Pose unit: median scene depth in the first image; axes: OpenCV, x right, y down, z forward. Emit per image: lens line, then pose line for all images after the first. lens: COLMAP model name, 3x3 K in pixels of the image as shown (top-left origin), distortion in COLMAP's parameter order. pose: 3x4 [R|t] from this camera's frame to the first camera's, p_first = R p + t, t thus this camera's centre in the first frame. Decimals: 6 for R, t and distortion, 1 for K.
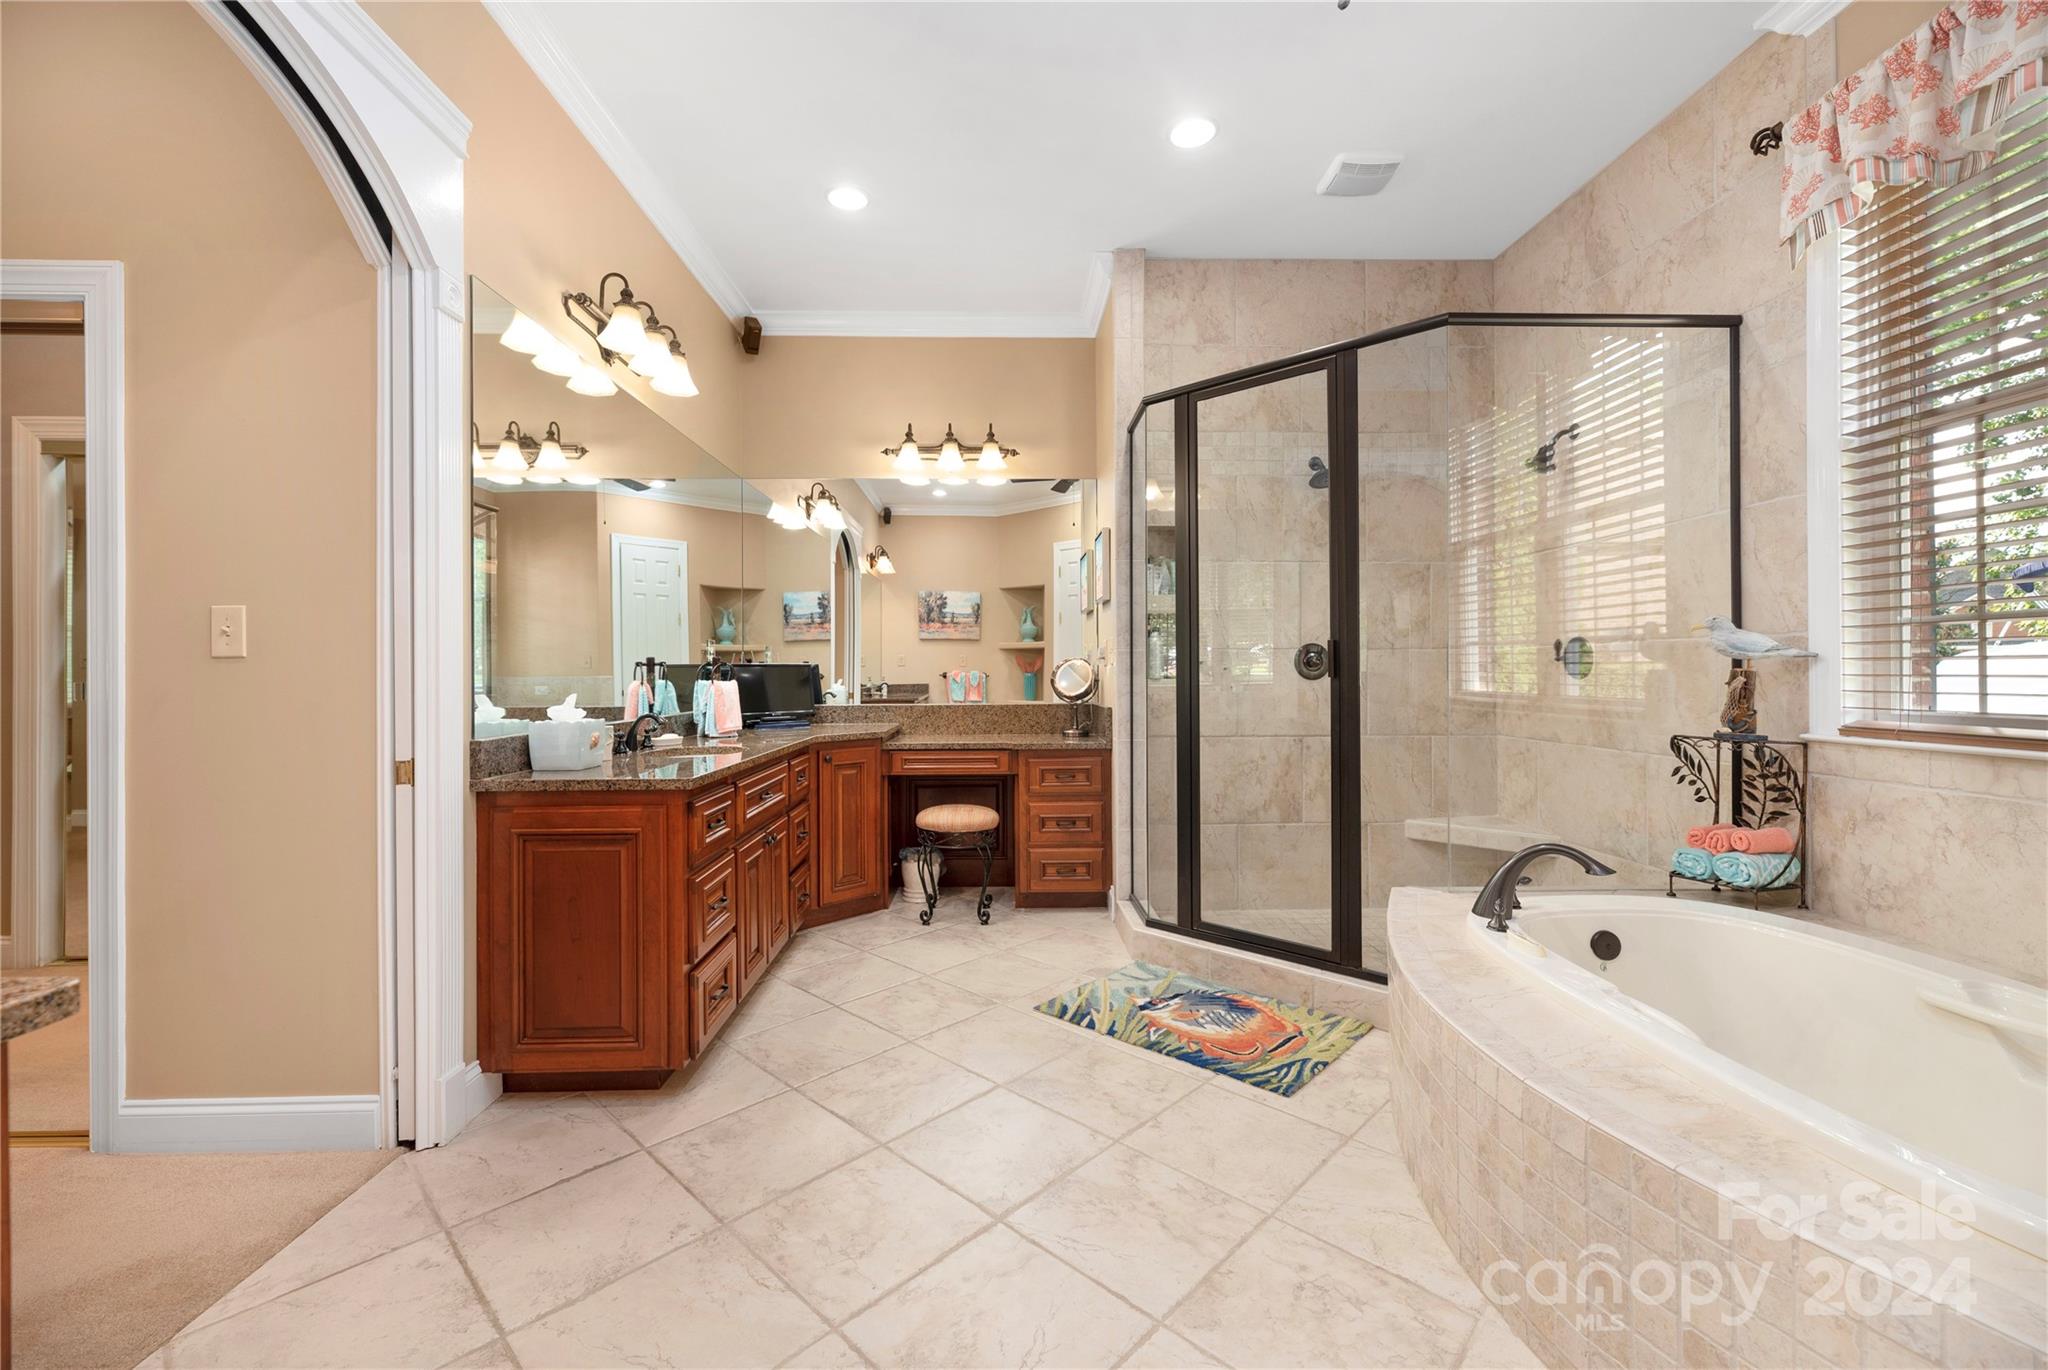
lens RADIAL K [[832.4, 0, 1030.3], [0, 832.4, 673.3], [0, 0, 1]] dist [0.000042, 0.000282]
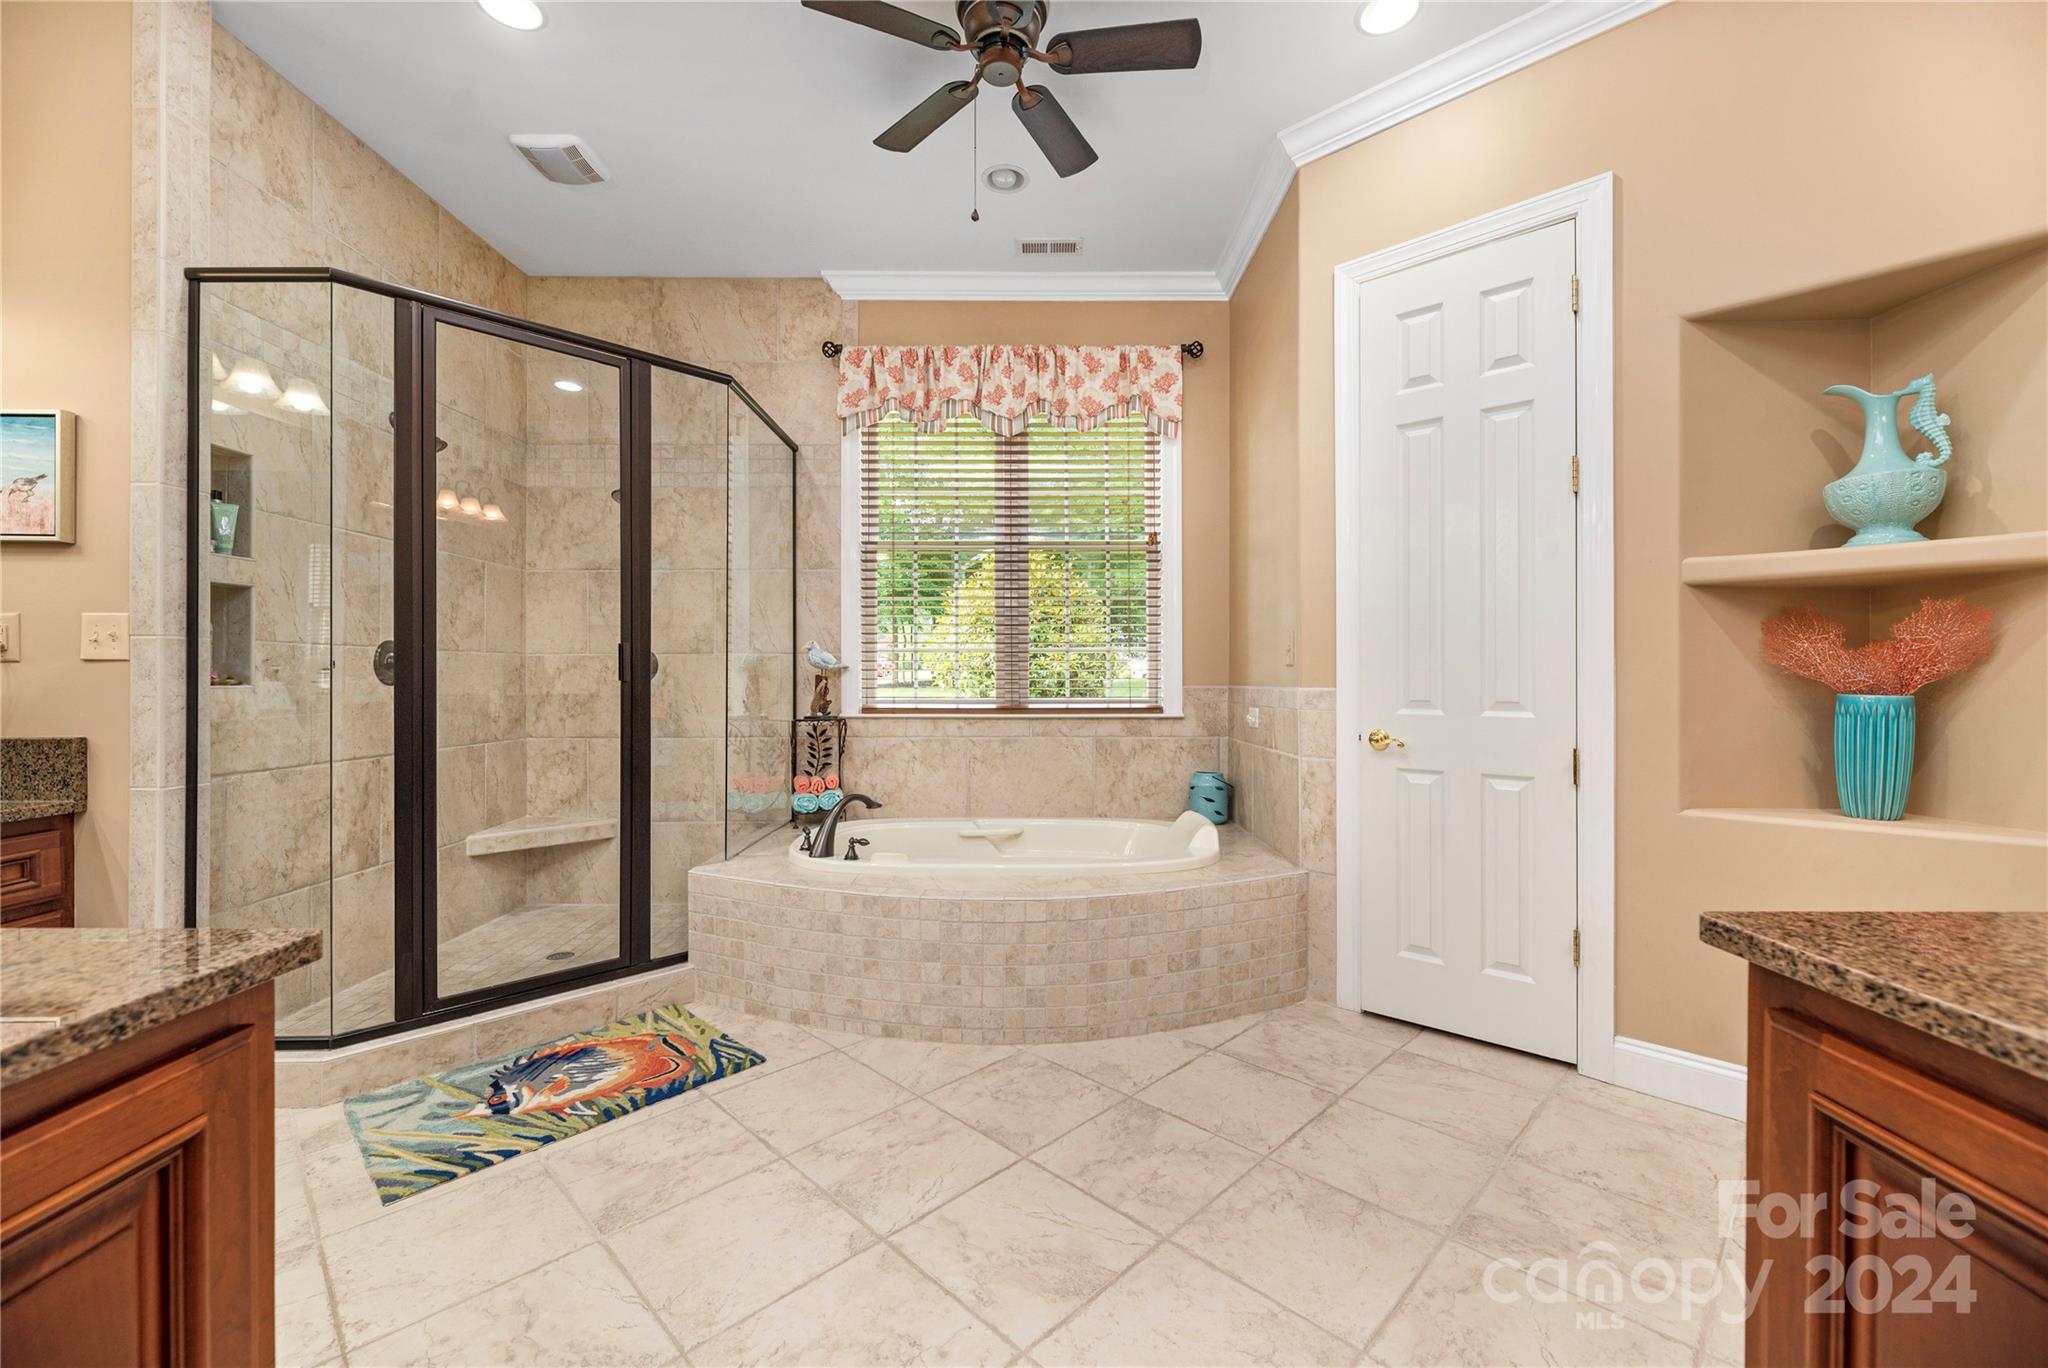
lens RADIAL K [[822.2, 0, 1022.7], [0, 822.2, 678.6], [0, 0, 1]] dist [0.000727, 0.000314]
pose [[0.034937, 0.001019, 0.999389, -0.635401], [-0.000504, 0.999999, -0.001002, 0.002656], [-0.999389, -0.000469, 0.034938, 0.515276]]
